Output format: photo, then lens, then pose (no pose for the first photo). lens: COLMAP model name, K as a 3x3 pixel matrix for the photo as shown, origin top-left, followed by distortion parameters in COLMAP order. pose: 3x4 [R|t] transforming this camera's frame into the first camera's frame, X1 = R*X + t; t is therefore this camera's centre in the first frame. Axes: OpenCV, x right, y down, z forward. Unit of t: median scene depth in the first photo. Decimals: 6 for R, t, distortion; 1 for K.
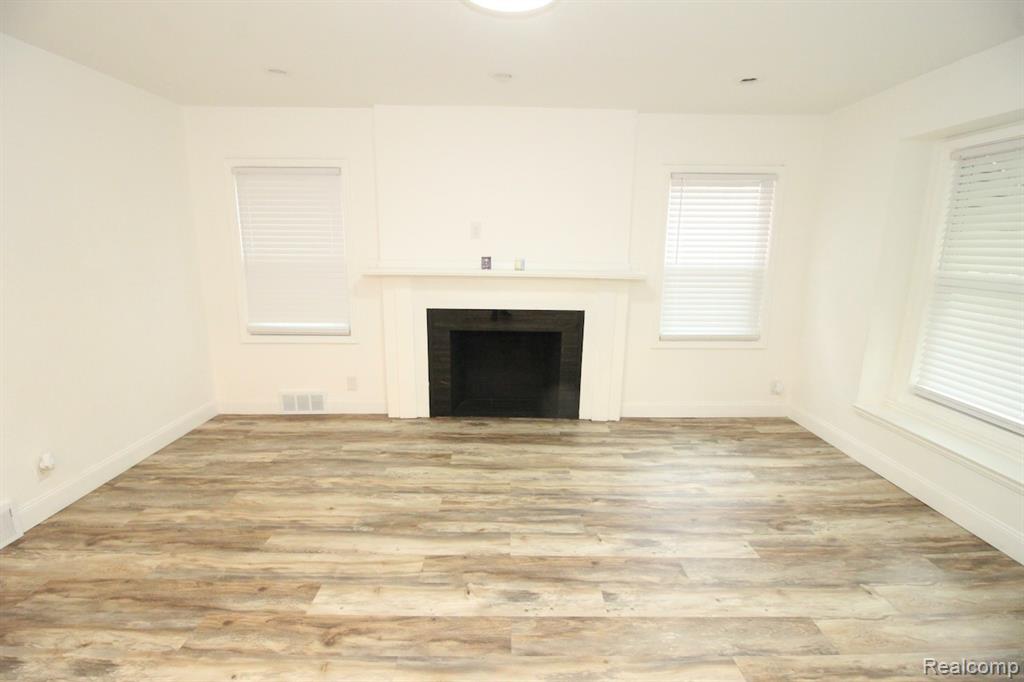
lens RADIAL K [[473.2, 0, 512.4], [0, 473.2, 341.0], [0, 0, 1]] dist [-0.003281, -0.011152]
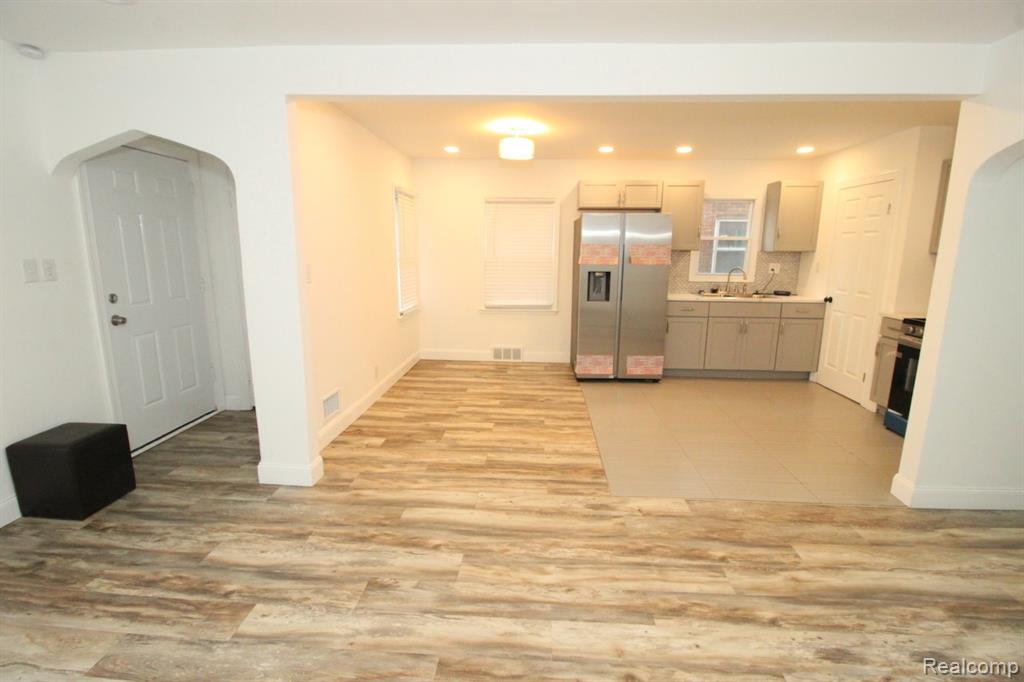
lens RADIAL K [[473.2, 0, 512.1], [0, 473.2, 339.2], [0, 0, 1]] dist [-0.003281, -0.011152]
pose [[-0.997417, -0.032836, 0.063885, -0.130166], [-0.005942, 0.924065, 0.382188, -0.222377], [-0.071583, 0.380821, -0.921874, 1.092307]]
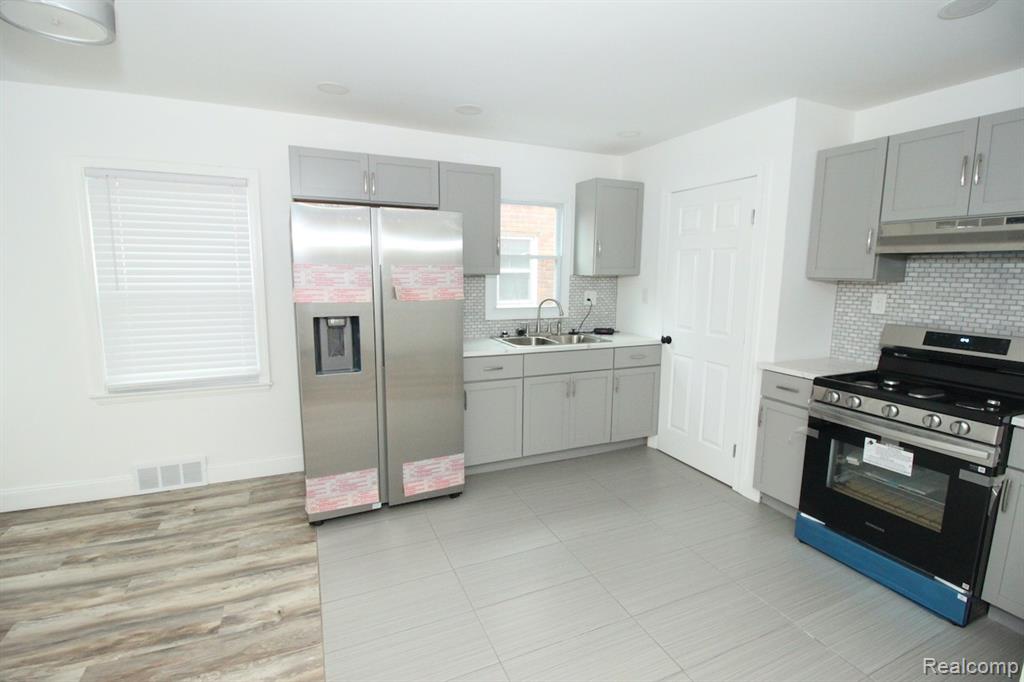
lens RADIAL K [[473.2, 0, 512.8], [0, 473.2, 340.0], [0, 0, 1]] dist [-0.003281, -0.011152]
pose [[-0.918417, 0.036197, -0.393955, -0.297708], [-0.100157, 0.942090, 0.320054, -0.055126], [0.382726, 0.333401, -0.861606, 0.216335]]
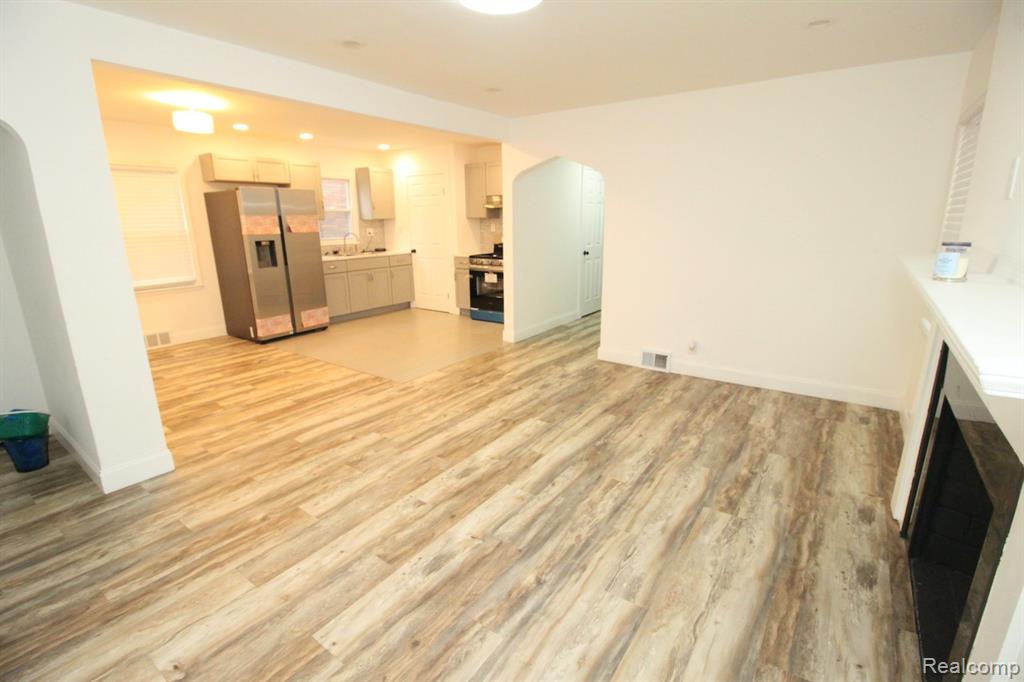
lens RADIAL K [[473.2, 0, 511.5], [0, 473.2, 339.5], [0, 0, 1]] dist [-0.003281, -0.011152]
pose [[-0.590198, 0.196782, -0.782907, 0.736158], [-0.158182, 0.922841, 0.351201, -0.256341], [0.791609, 0.331120, -0.513531, 1.308573]]
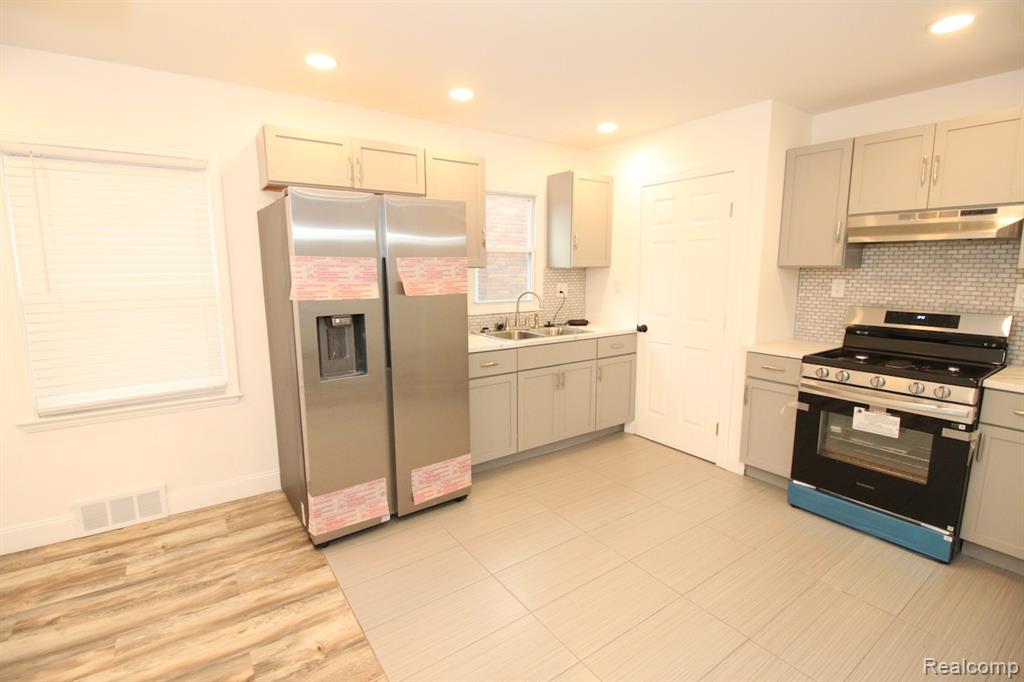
lens RADIAL K [[473.2, 0, 512.6], [0, 473.2, 339.8], [0, 0, 1]] dist [-0.003281, -0.011152]
pose [[-0.824734, 0.077029, -0.560250, -0.113918], [-0.120186, 0.944175, 0.306739, -0.017358], [0.552602, 0.320312, -0.769436, 0.090499]]
